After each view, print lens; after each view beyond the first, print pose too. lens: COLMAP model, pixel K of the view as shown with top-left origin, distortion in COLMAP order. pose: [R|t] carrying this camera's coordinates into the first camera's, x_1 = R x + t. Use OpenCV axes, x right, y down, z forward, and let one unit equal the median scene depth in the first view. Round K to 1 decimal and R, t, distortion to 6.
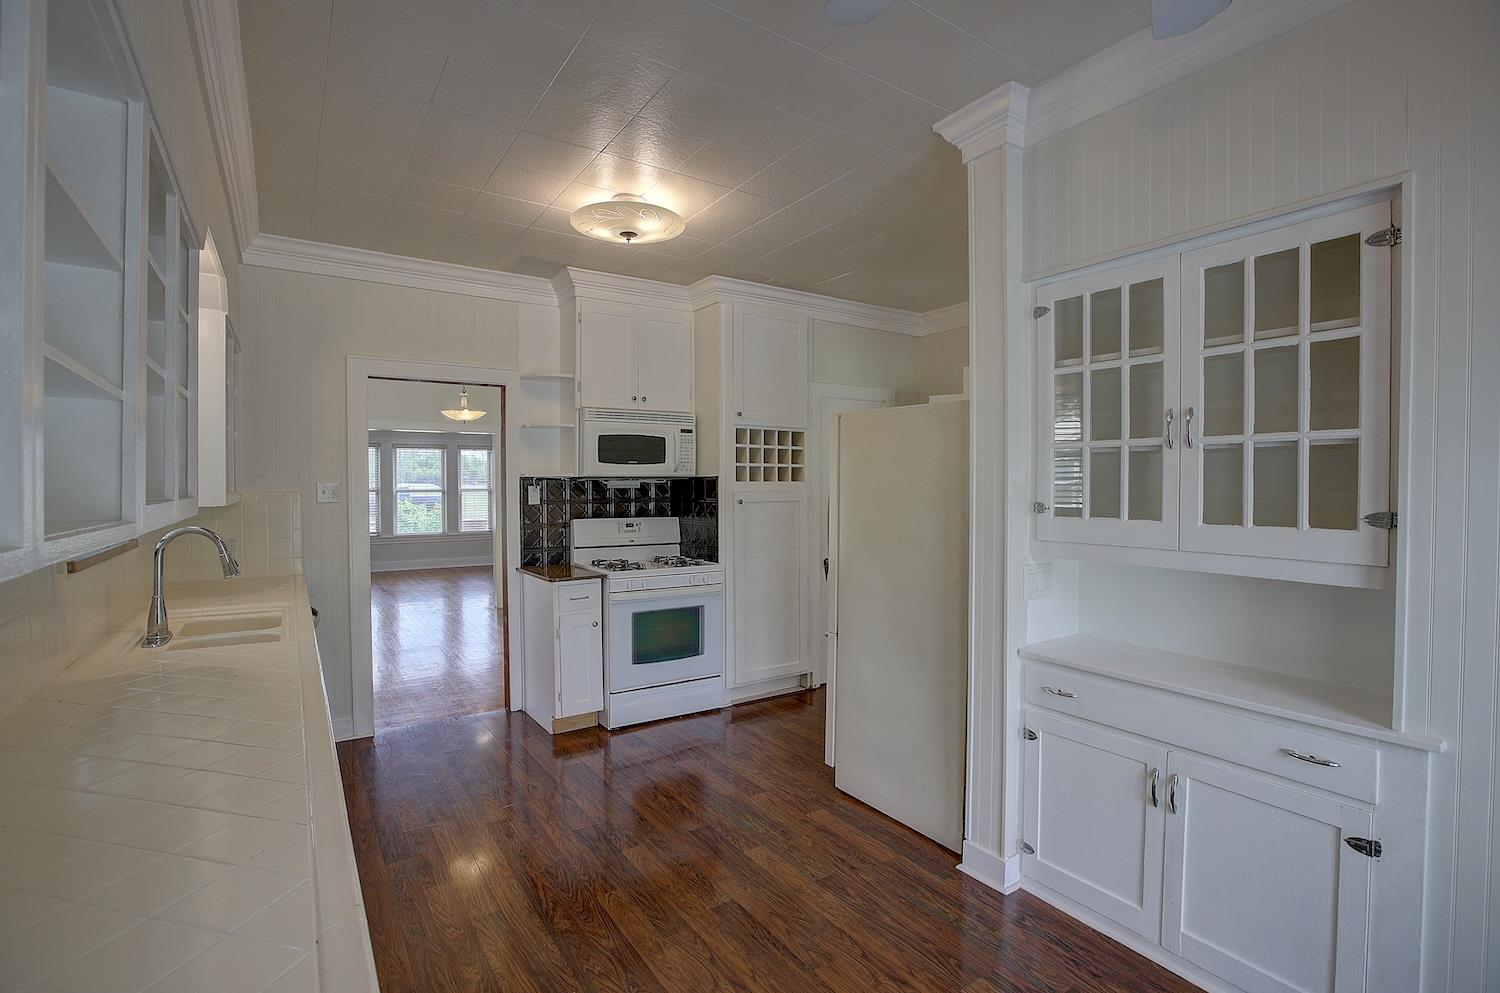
lens RADIAL K [[687.8, 0, 750.0], [0, 687.8, 496.5], [0, 0, 1]] dist [-0.071376, 0.000140]
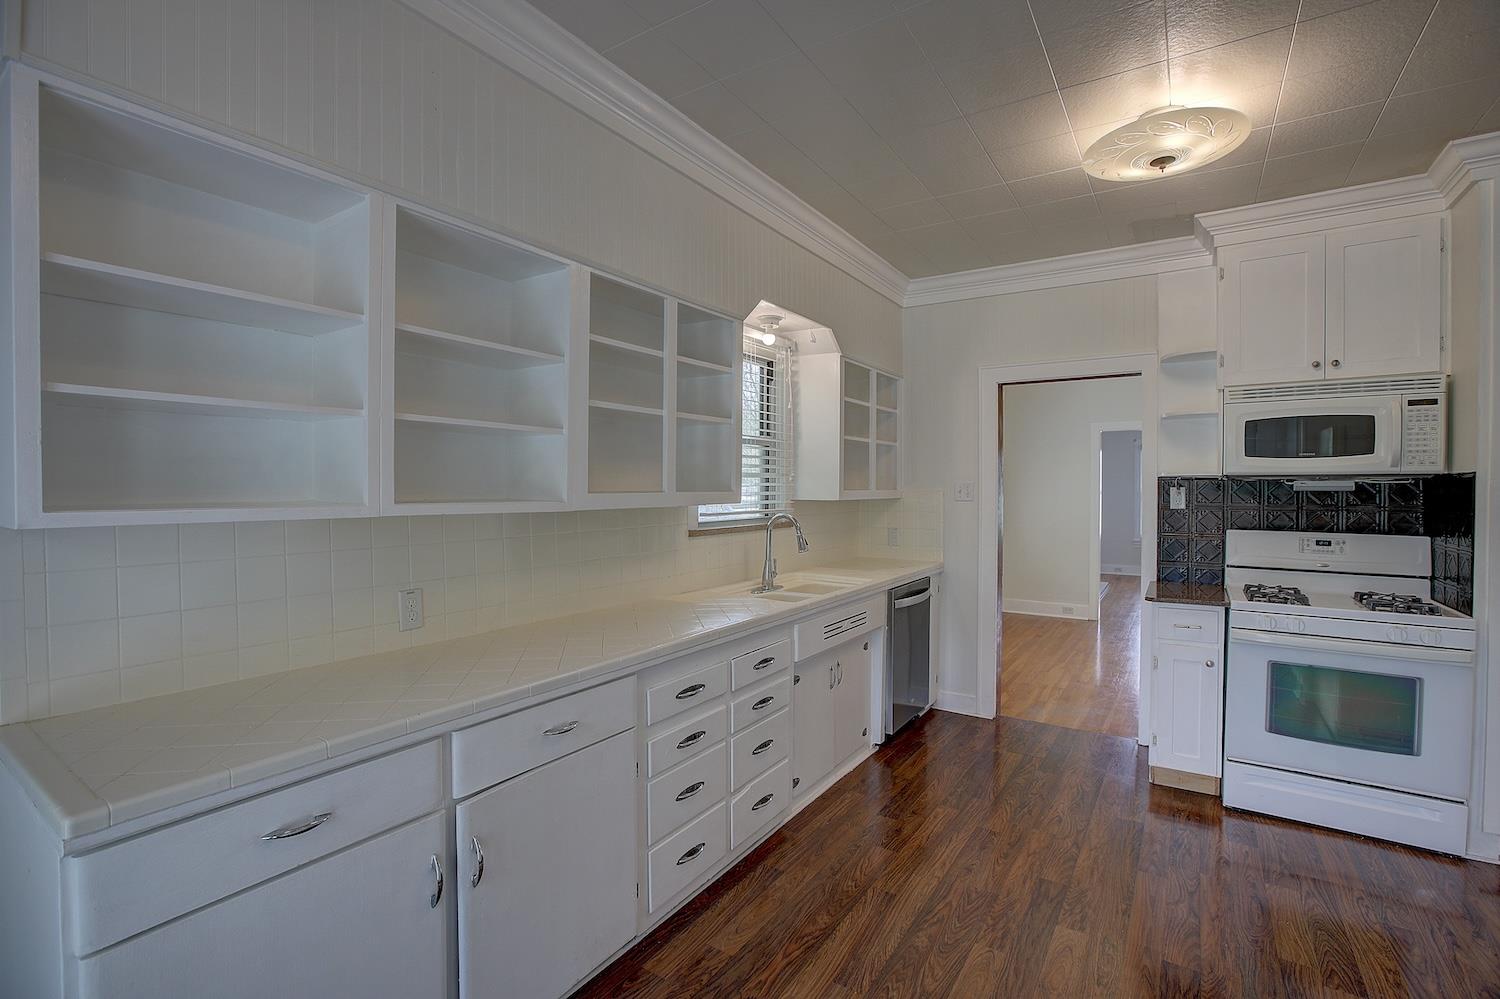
lens RADIAL K [[675.9, 0, 737.2], [0, 675.9, 495.0], [0, 0, 1]] dist [-0.038362, 0.009122]
pose [[0.367486, 0.011359, -0.929960, 0.240581], [-0.017059, 0.999840, 0.005472, -0.001256], [0.929872, 0.013854, 0.367621, 0.185779]]
